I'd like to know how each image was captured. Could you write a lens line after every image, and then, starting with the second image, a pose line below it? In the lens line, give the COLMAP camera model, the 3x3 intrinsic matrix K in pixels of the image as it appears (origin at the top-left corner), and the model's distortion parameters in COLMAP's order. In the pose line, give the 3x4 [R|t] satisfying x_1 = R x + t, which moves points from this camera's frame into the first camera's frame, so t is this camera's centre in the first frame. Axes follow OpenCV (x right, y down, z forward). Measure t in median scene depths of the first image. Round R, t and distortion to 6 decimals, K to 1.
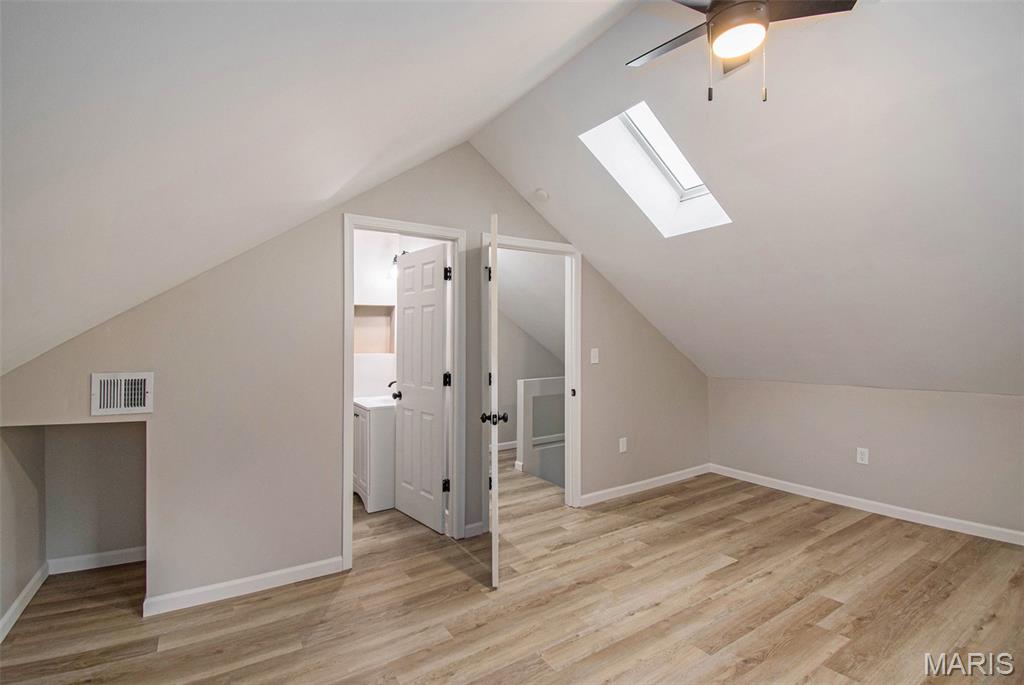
lens RADIAL K [[457.7, 0, 512.0], [0, 457.7, 342.5], [0, 0, 1]] dist [0.029382, -0.029696]
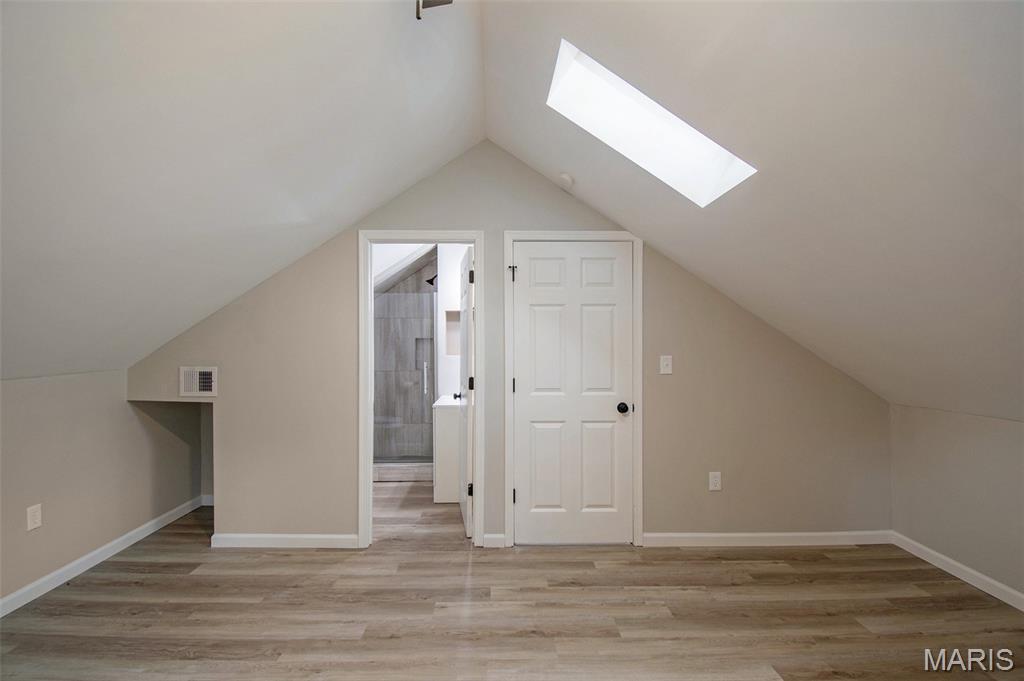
lens RADIAL K [[448.9, 0, 510.3], [0, 448.9, 344.5], [0, 0, 1]] dist [0.038649, -0.028971]
pose [[0.849262, 0.009881, -0.527878, 0.470981], [-0.007422, 0.999949, 0.006776, -0.012281], [0.527919, -0.001837, 0.849293, 0.227710]]
